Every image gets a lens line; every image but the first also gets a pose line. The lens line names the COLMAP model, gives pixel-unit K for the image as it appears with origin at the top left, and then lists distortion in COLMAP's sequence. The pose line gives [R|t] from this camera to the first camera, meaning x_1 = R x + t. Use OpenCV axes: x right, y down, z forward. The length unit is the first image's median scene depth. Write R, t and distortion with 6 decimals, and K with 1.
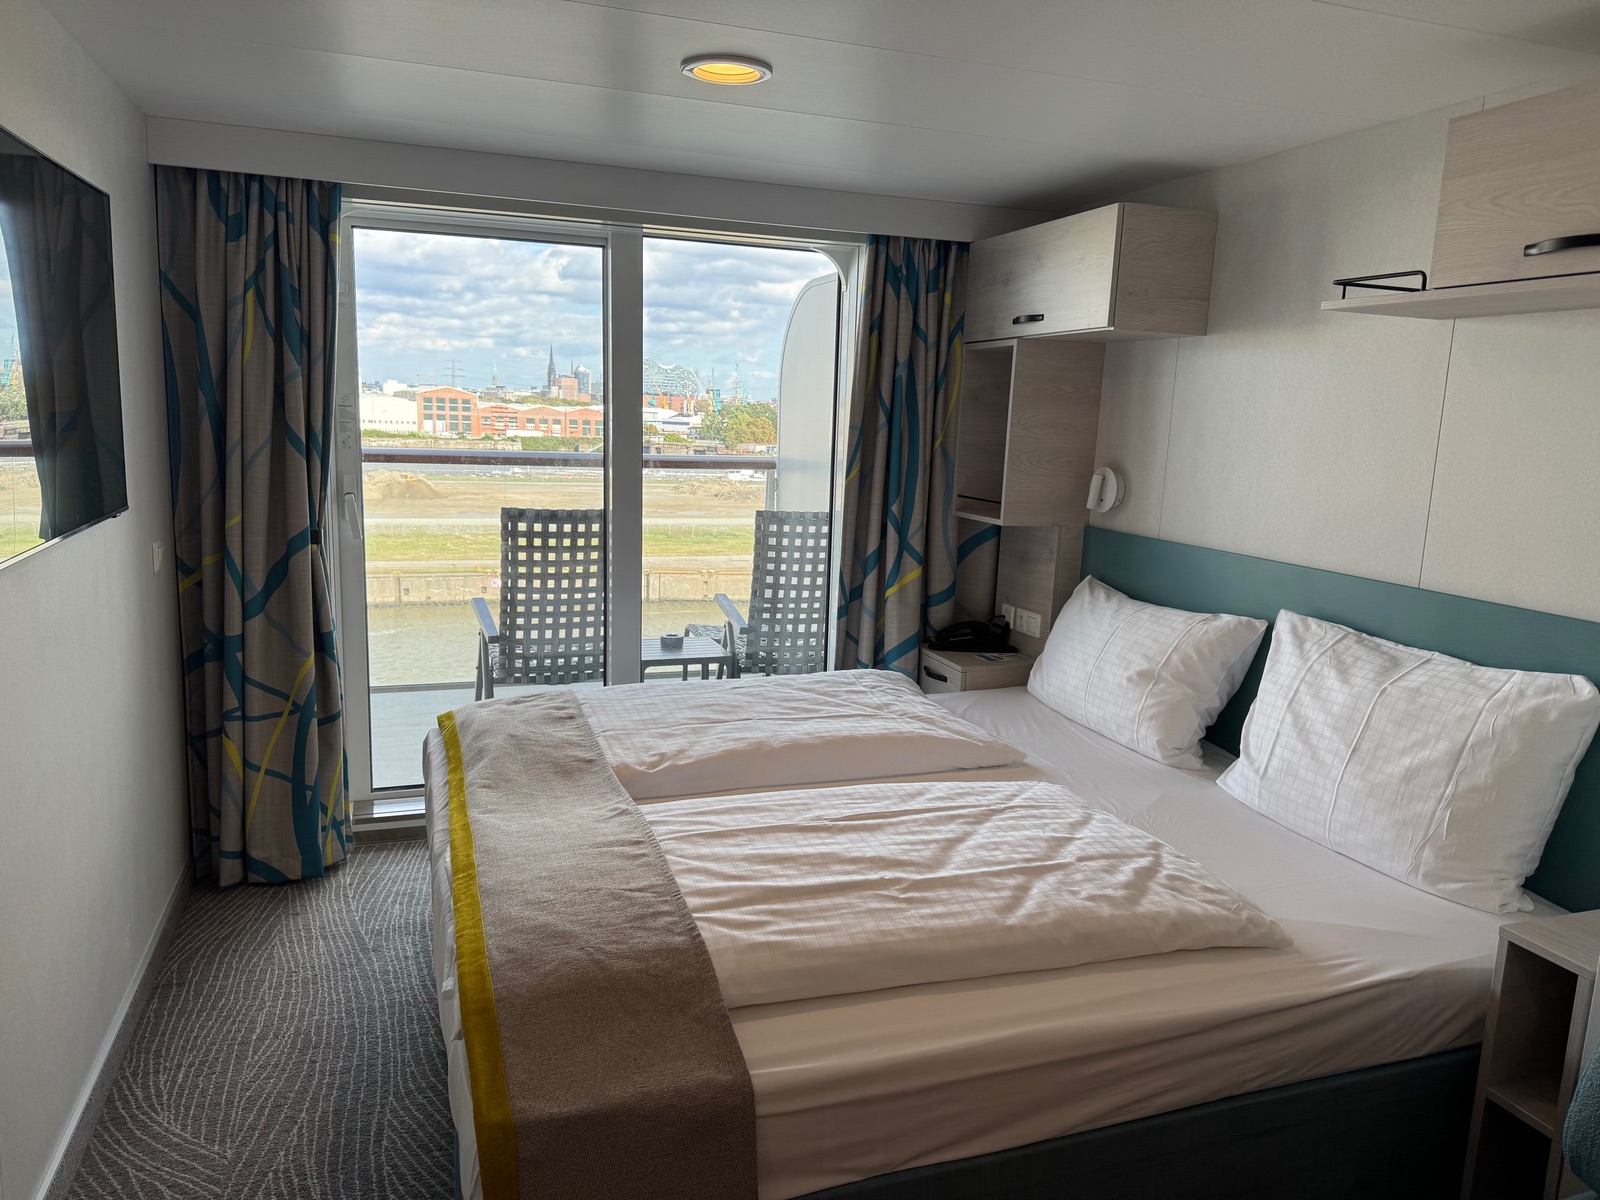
lens RADIAL K [[1129.1, 0, 800.8], [0, 1129.1, 585.2], [0, 0, 1]] dist [-0.001297, -0.031390]
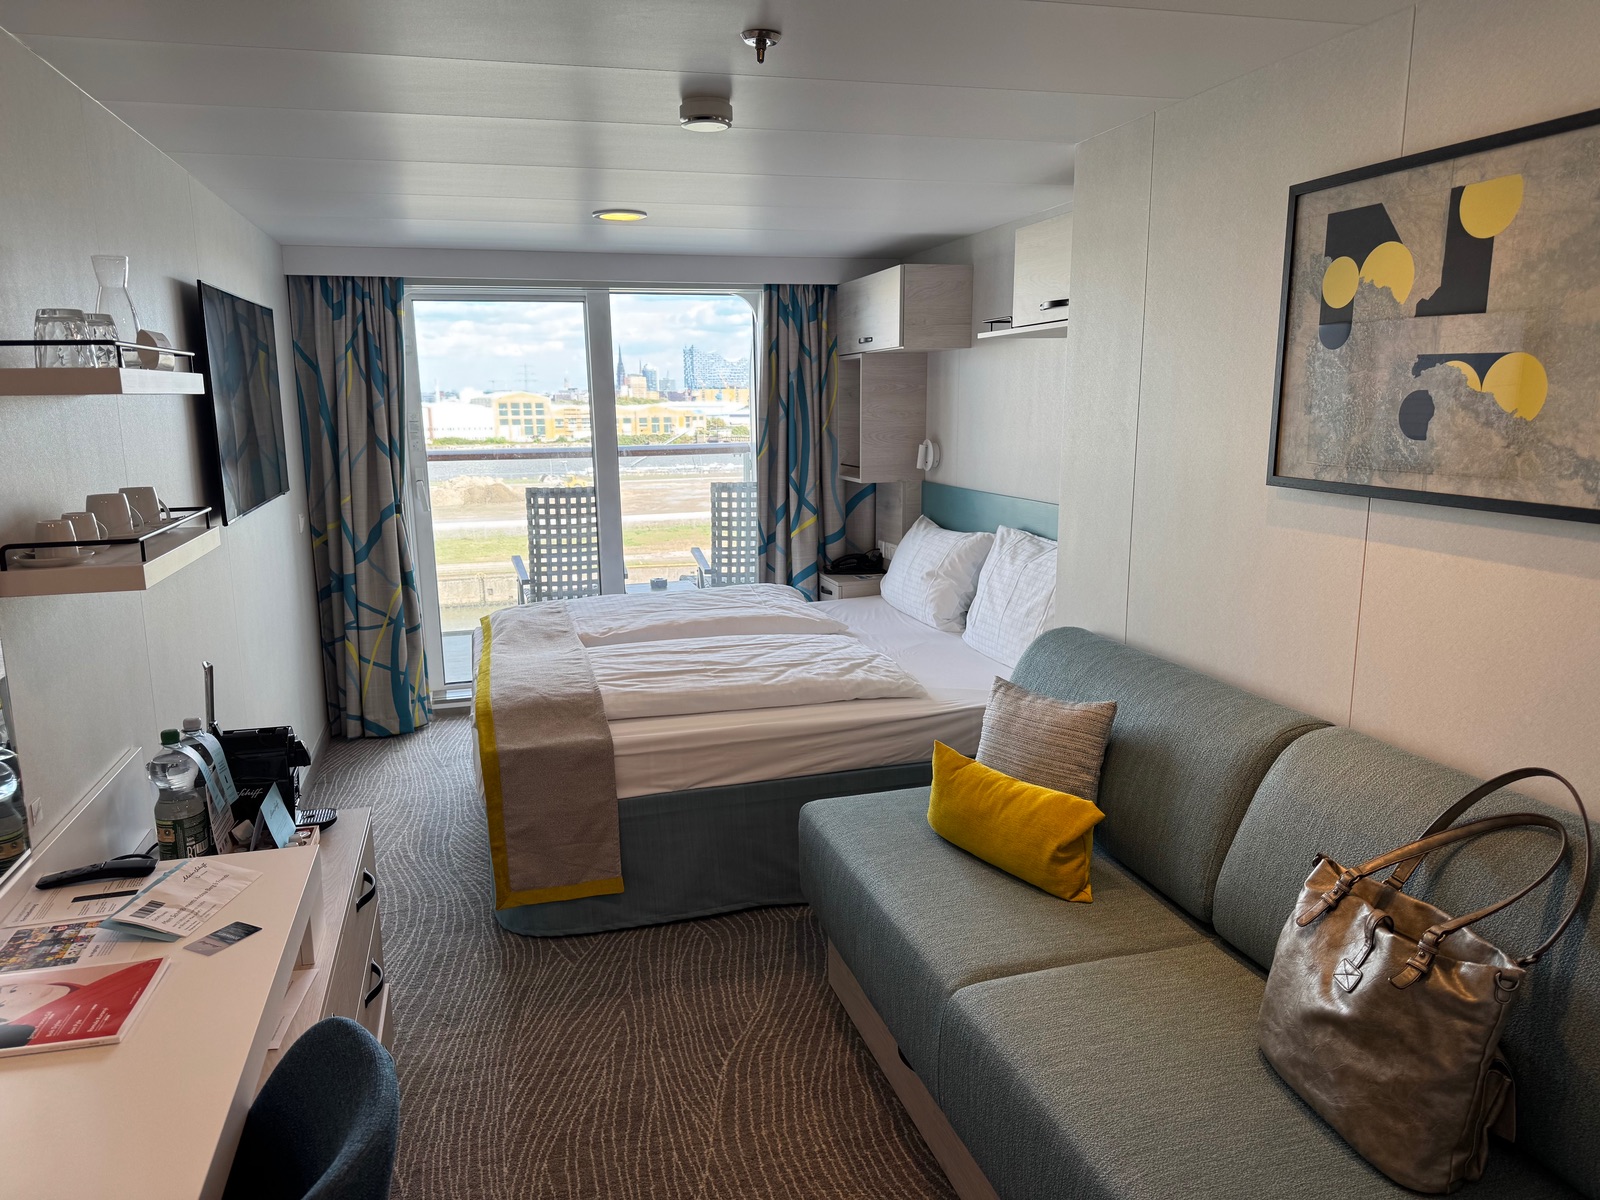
lens RADIAL K [[1129.1, 0, 805.2], [0, 1129.1, 606.9], [0, 0, 1]] dist [-0.001297, -0.031390]
pose [[0.997214, -0.036151, -0.065253, 0.217106], [0.037979, 0.998914, 0.026998, 0.070642], [0.064206, -0.029401, 0.997503, -0.499227]]
